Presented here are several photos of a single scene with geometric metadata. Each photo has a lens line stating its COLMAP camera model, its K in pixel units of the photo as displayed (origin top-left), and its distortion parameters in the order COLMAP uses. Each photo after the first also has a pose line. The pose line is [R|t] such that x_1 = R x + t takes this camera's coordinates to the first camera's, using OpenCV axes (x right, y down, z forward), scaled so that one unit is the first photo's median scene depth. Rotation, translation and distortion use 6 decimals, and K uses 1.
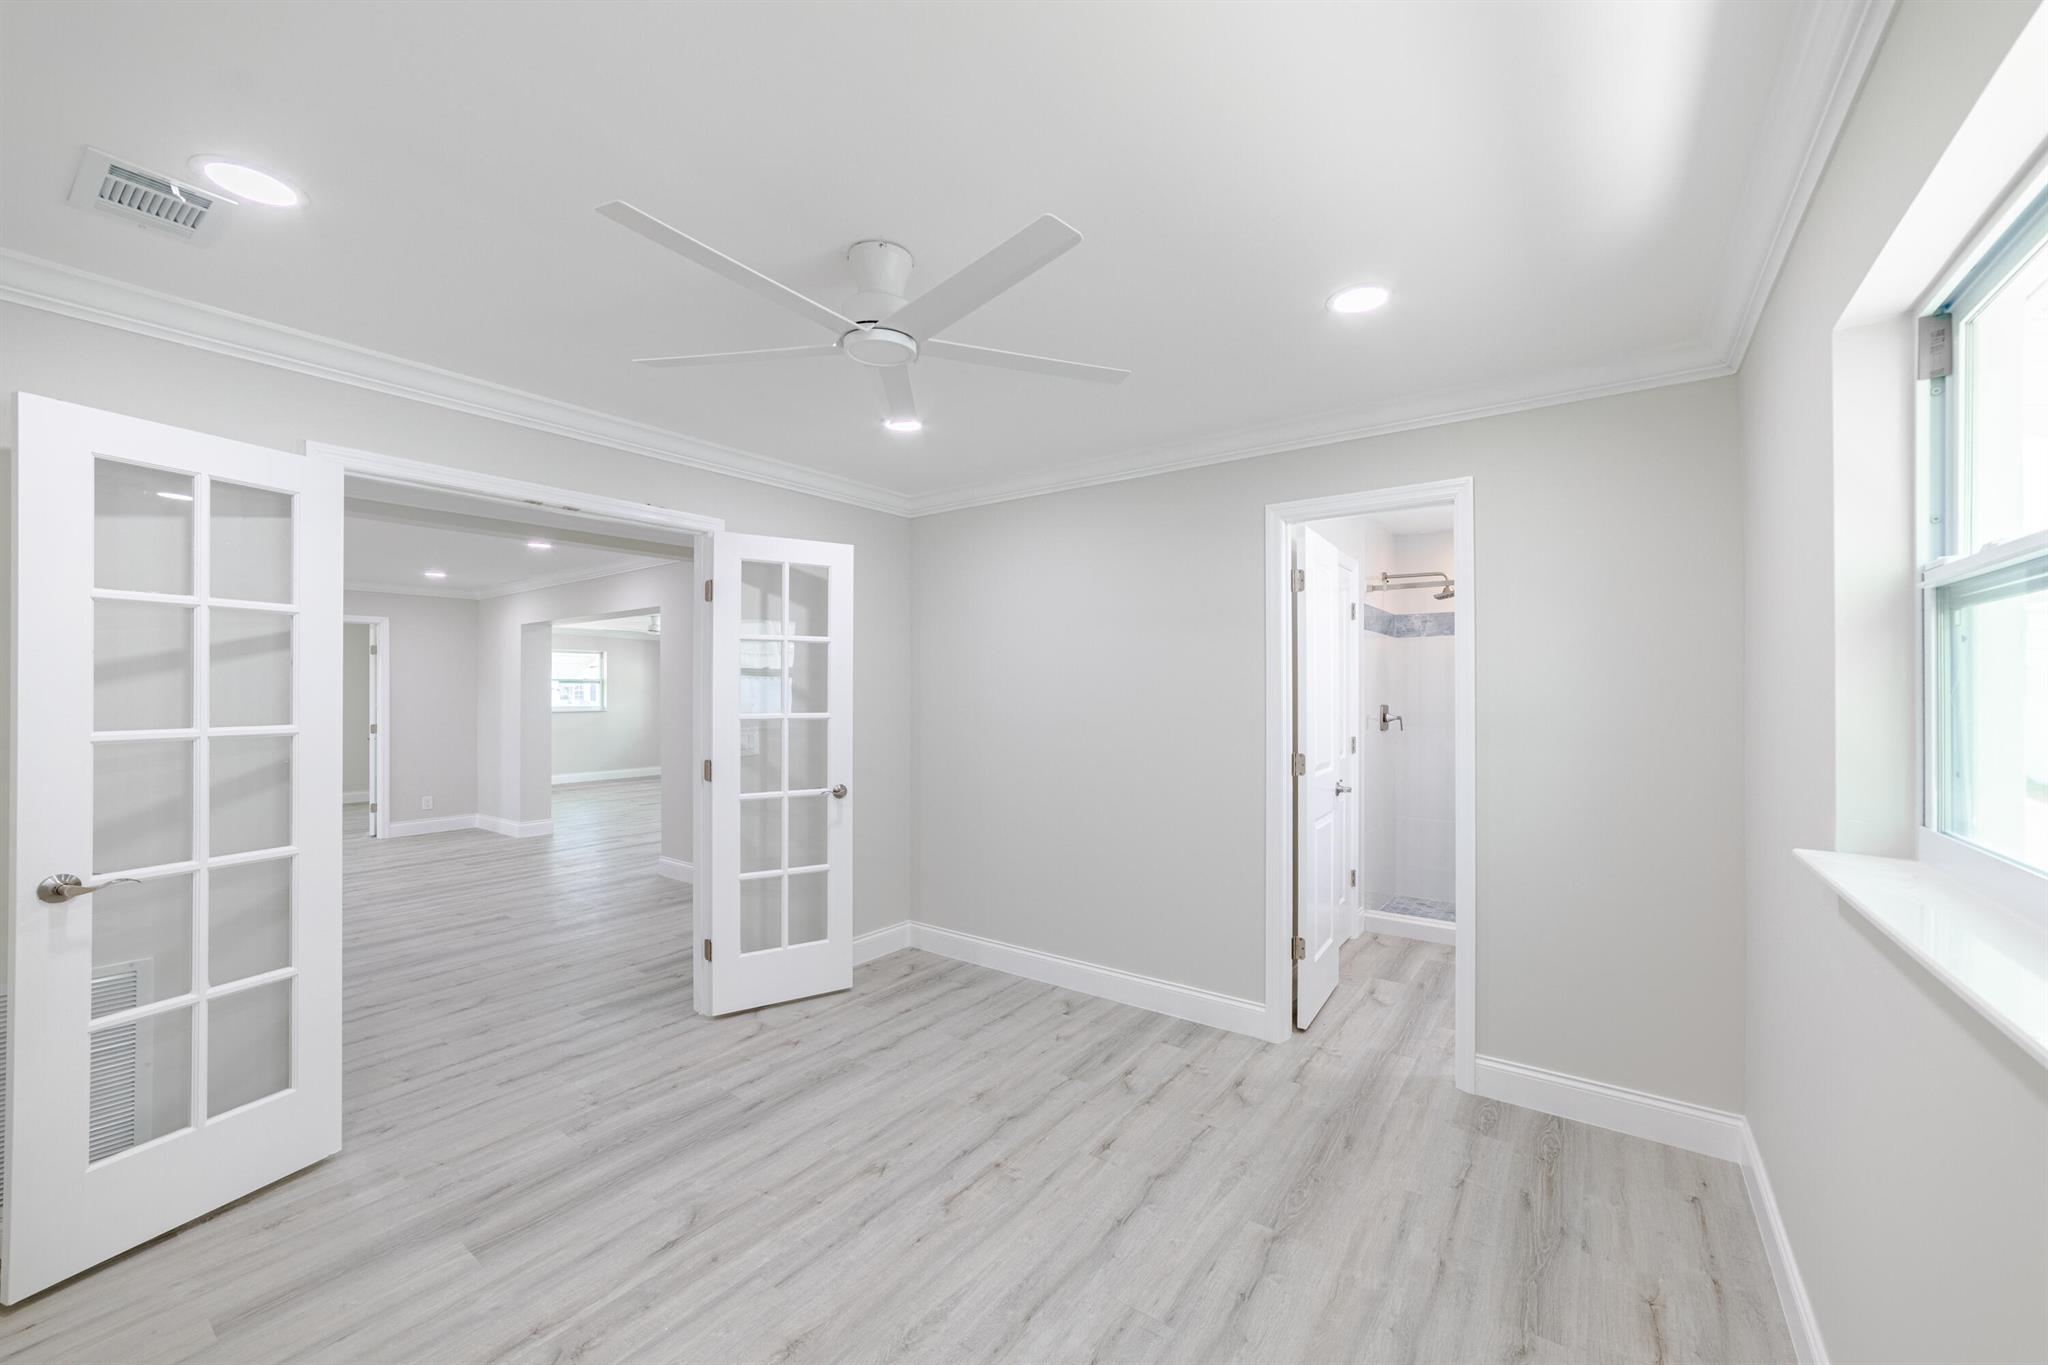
lens RADIAL K [[812.9, 0, 1041.3], [0, 812.9, 682.5], [0, 0, 1]] dist [-0.023122, 0.008622]
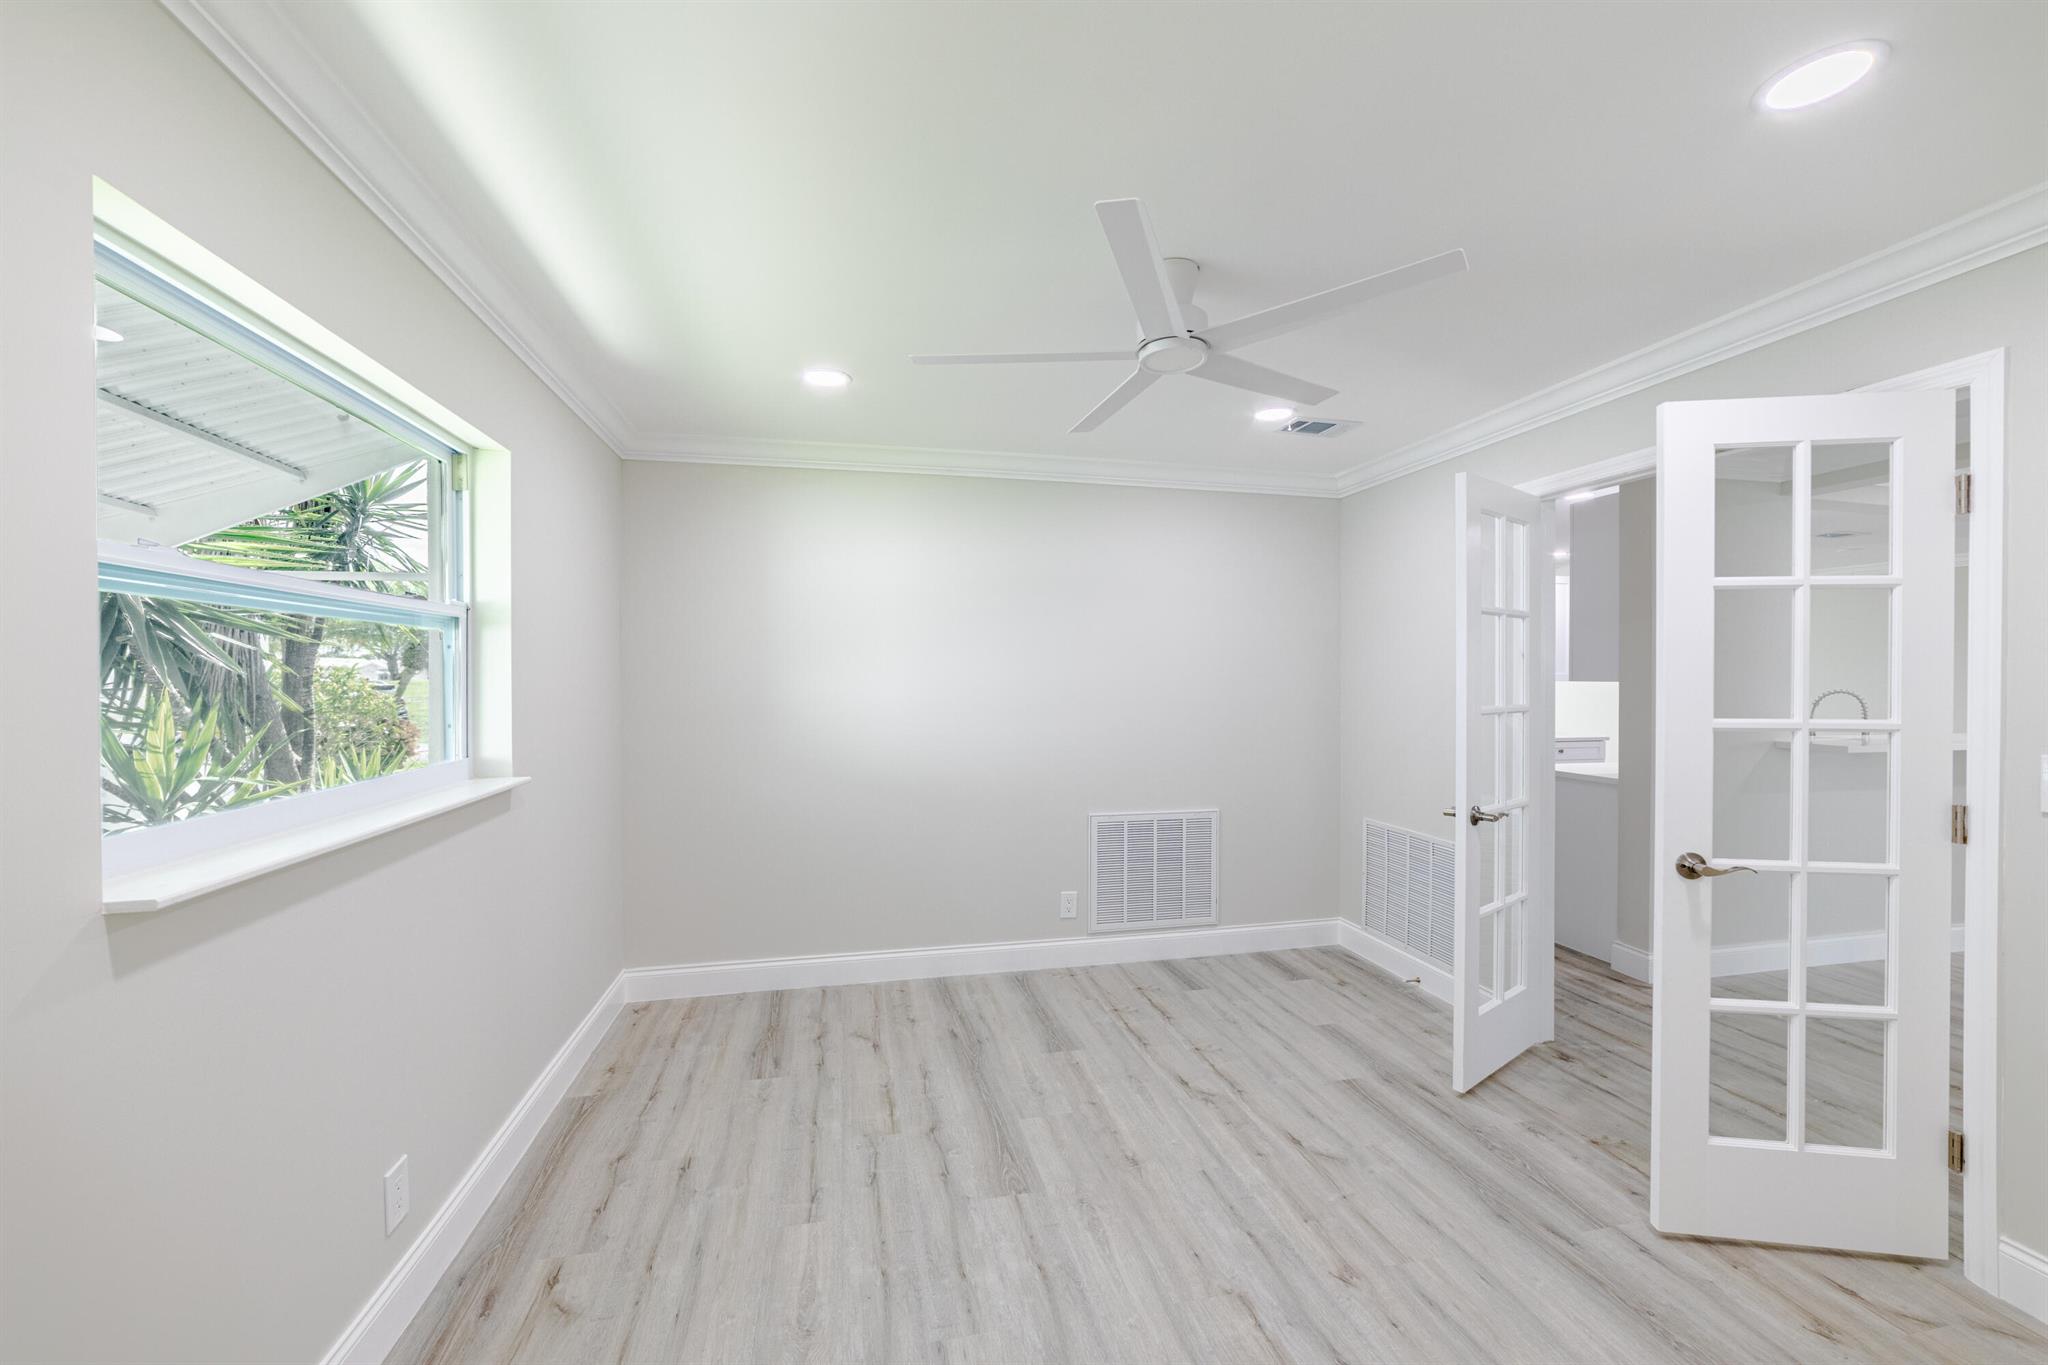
lens RADIAL K [[836.6, 0, 1023.2], [0, 836.6, 650.1], [0, 0, 1]] dist [0.000400, 0.000077]
pose [[-0.679494, -0.022197, -0.733345, 0.739963], [0.010013, 0.999169, -0.039520, 0.017666], [0.733613, -0.034197, -0.678707, 1.575369]]
